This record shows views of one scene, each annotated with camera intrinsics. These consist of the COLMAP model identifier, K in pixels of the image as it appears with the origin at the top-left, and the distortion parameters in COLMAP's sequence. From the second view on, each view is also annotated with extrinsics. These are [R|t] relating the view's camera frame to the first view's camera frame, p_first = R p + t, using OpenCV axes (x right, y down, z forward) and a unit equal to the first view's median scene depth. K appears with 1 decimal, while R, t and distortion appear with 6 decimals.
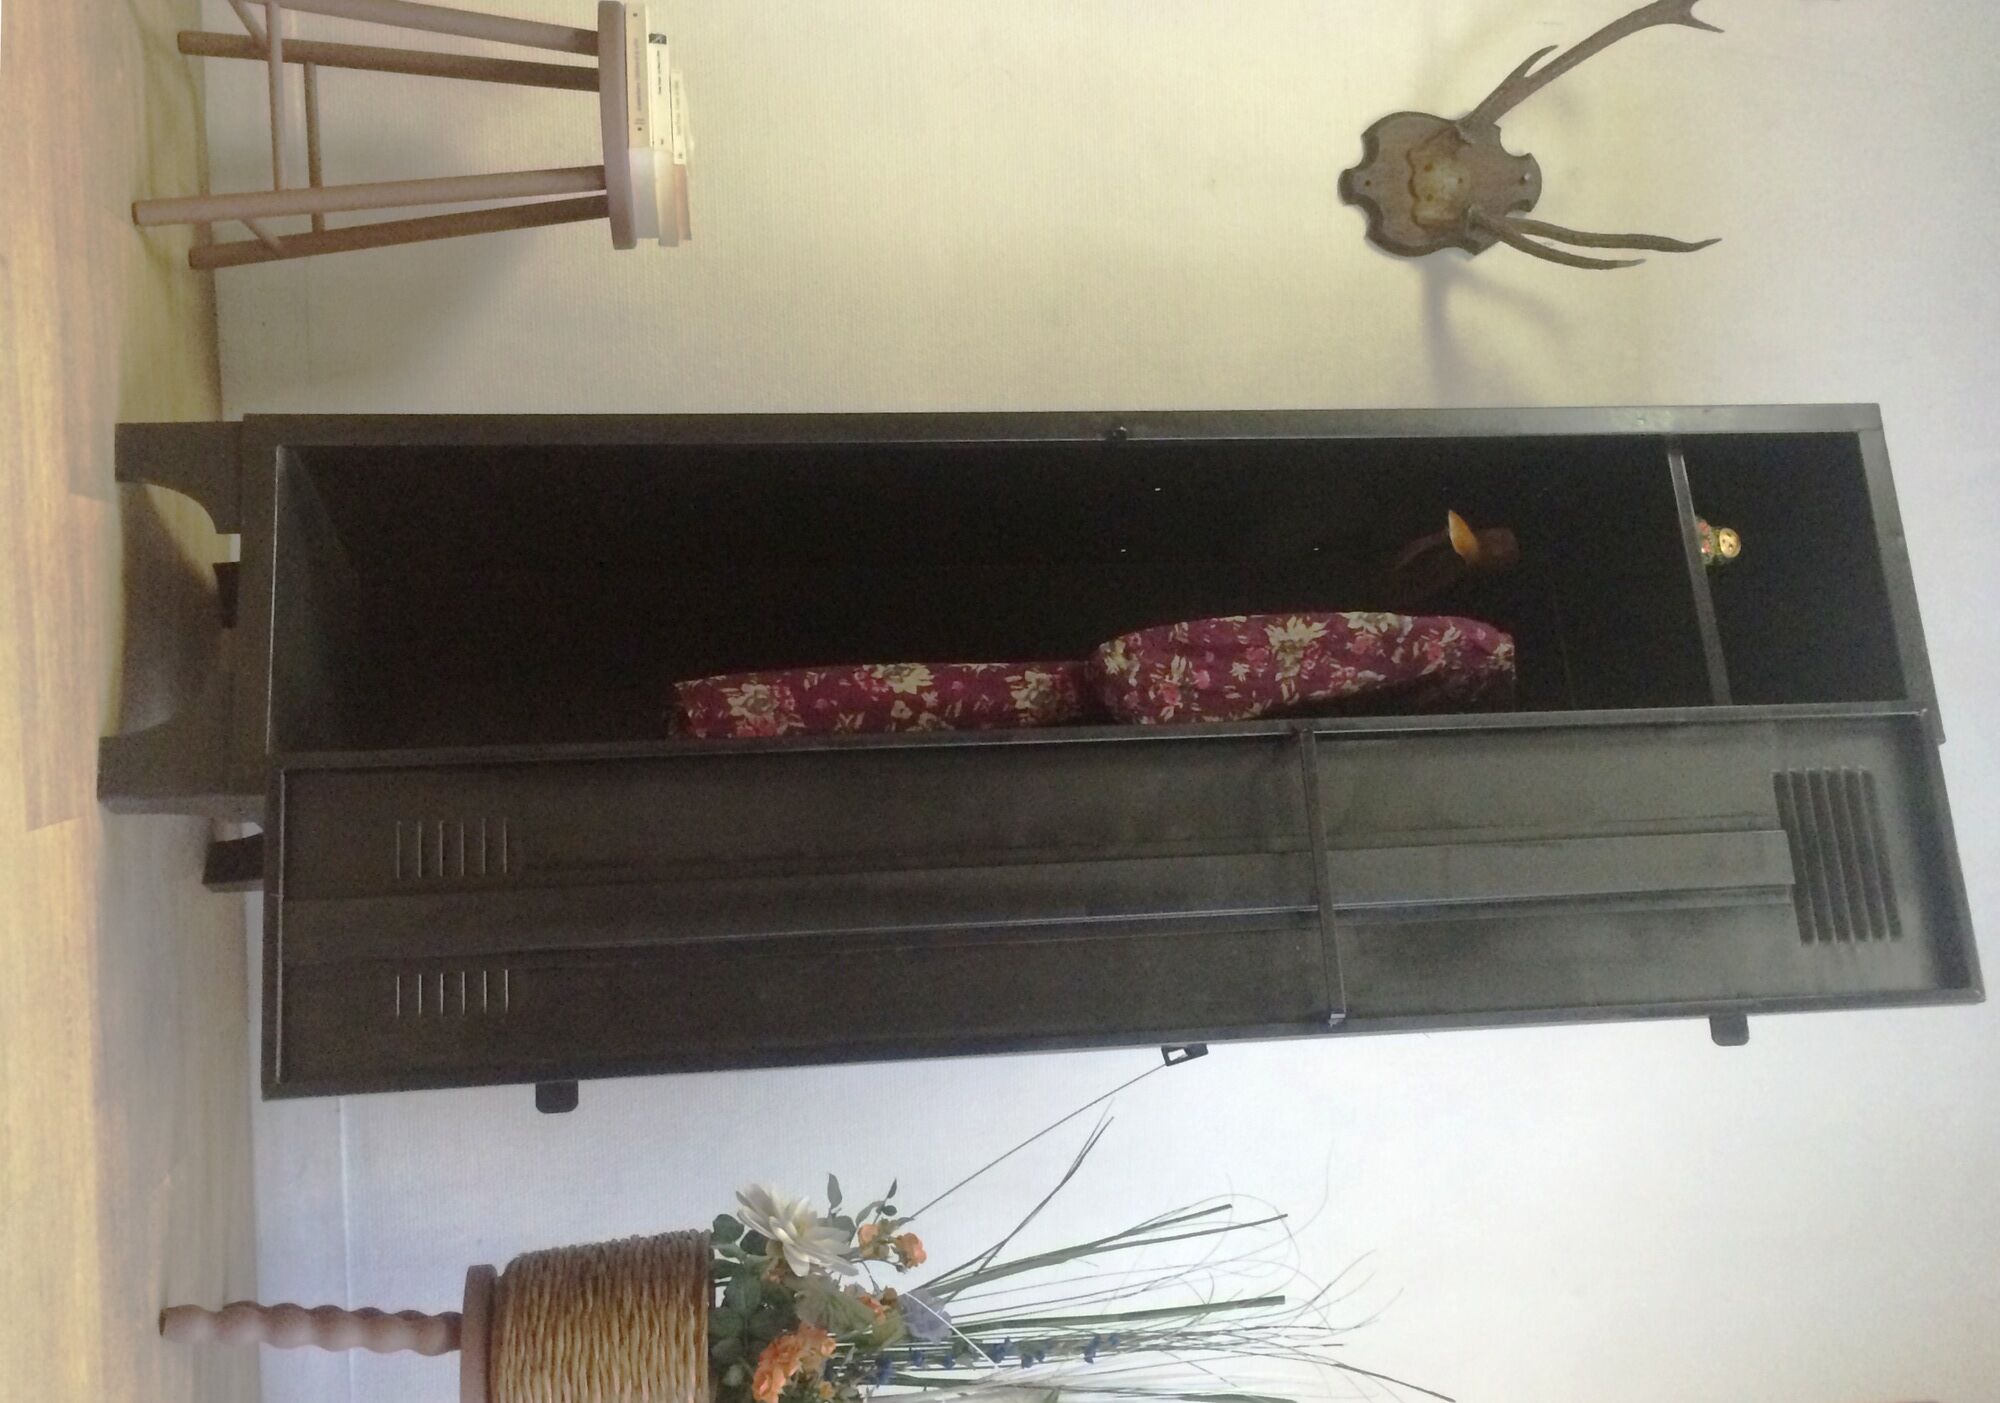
lens RADIAL K [[1933.3, 0, 1000.0], [0, 1933.3, 701.5], [0, 0, 1]] dist [0.046725, -0.111914]
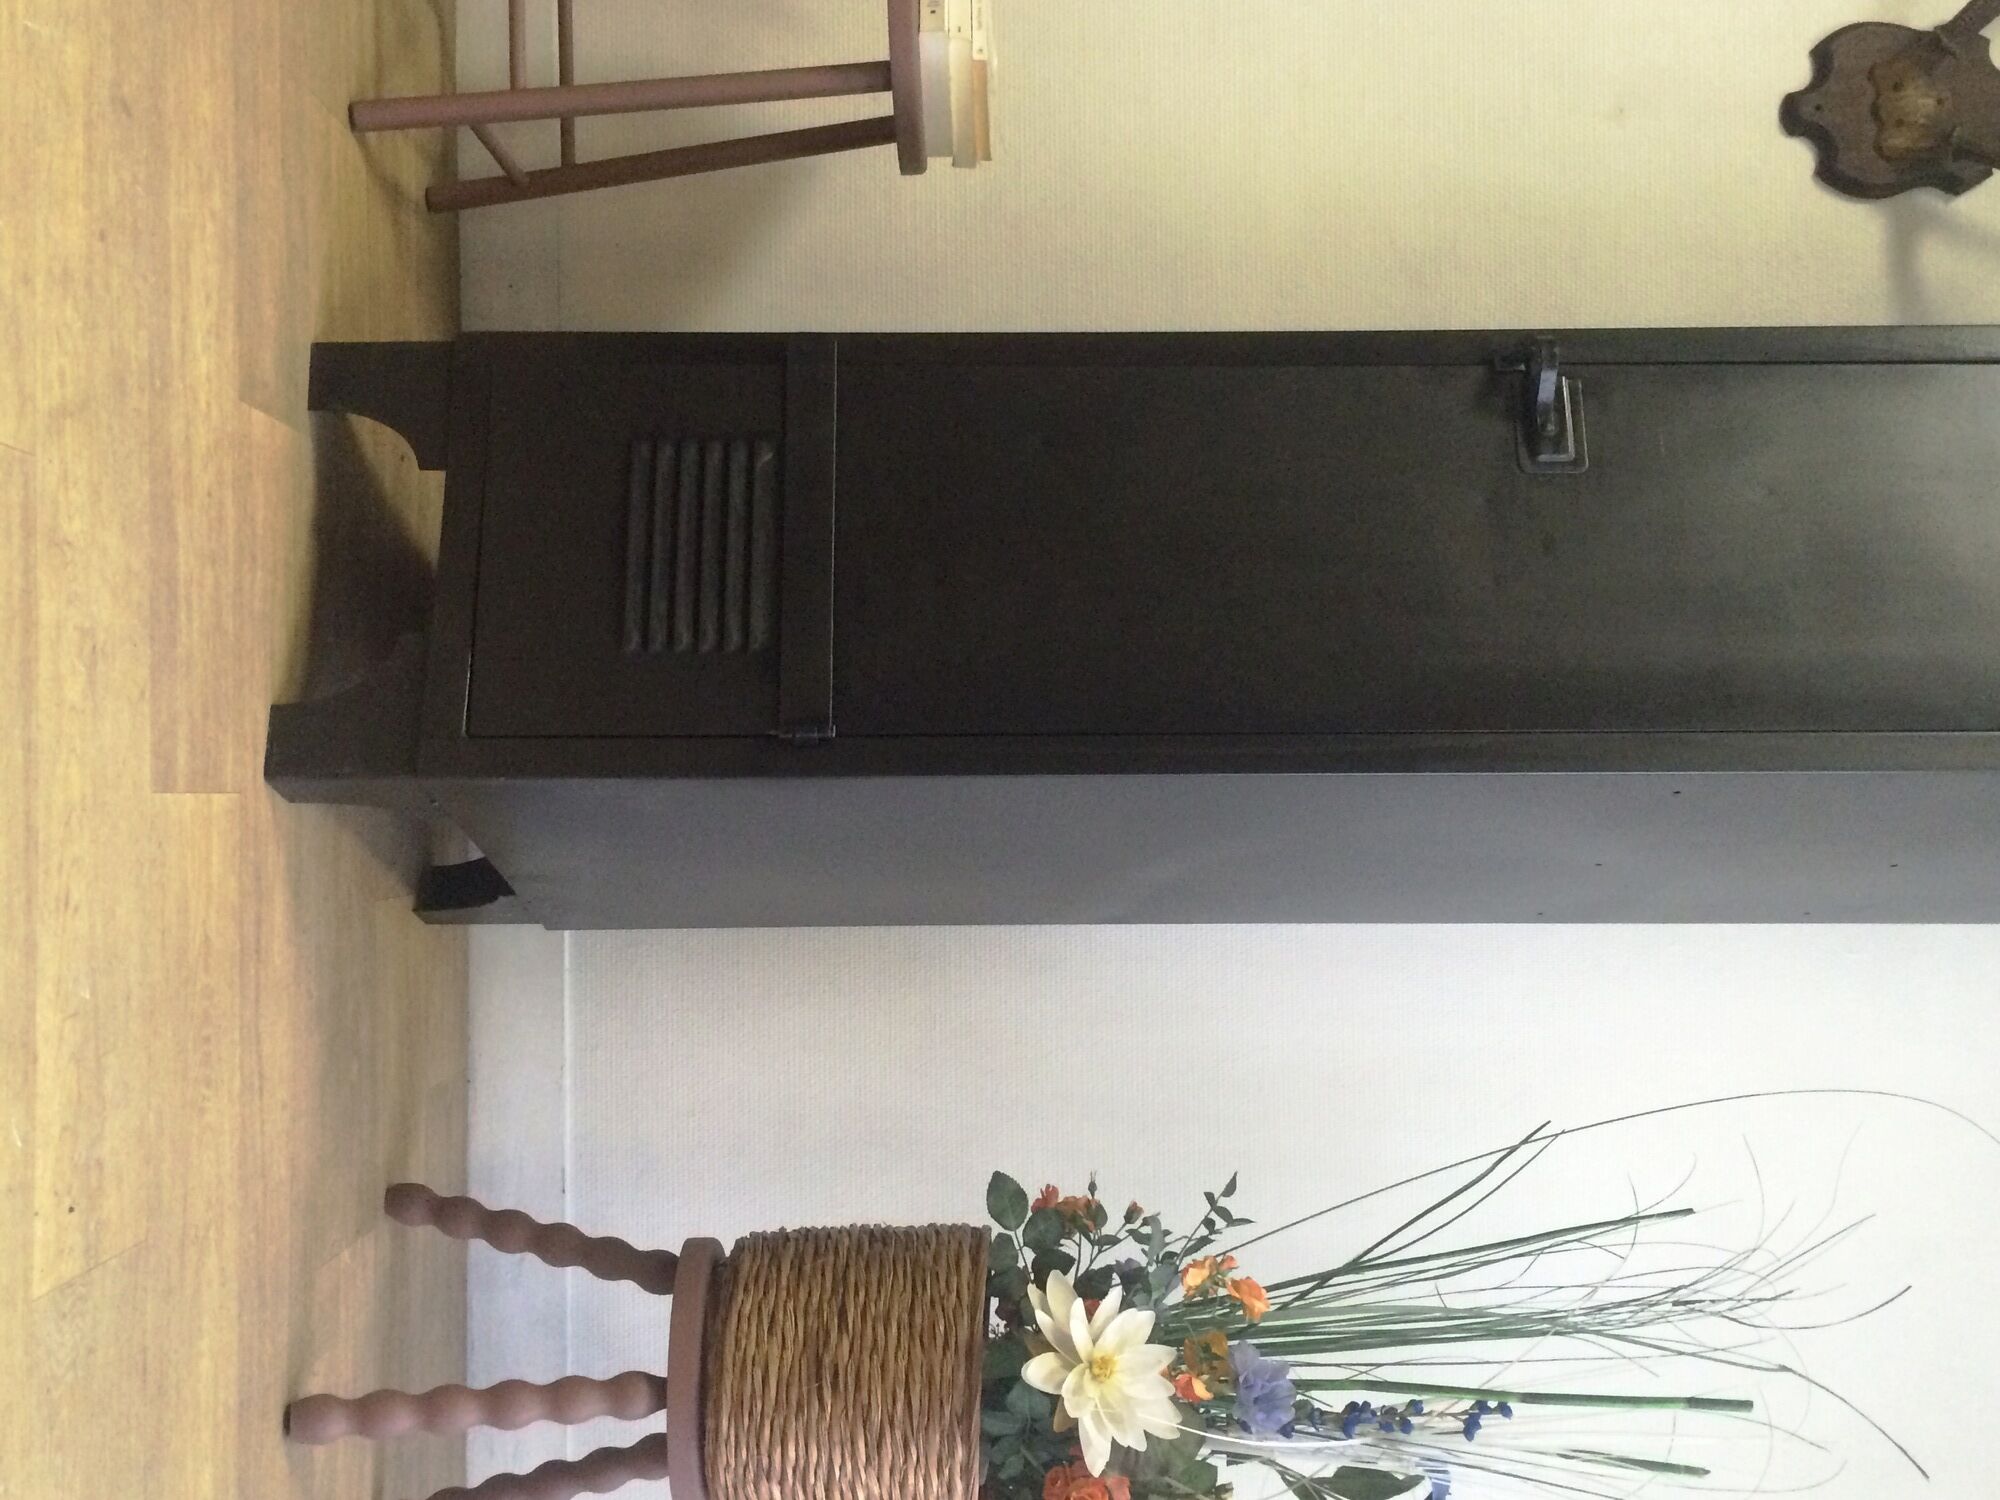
lens RADIAL K [[1927.9, 0, 1000.0], [0, 1927.9, 750.0], [0, 0, 1]] dist [0.014754, 0.005688]
pose [[0.988127, 0.015688, -0.152835, -0.025250], [-0.024138, 0.998271, -0.053594, 0.064546], [0.151730, 0.056647, 0.986797, 0.202195]]
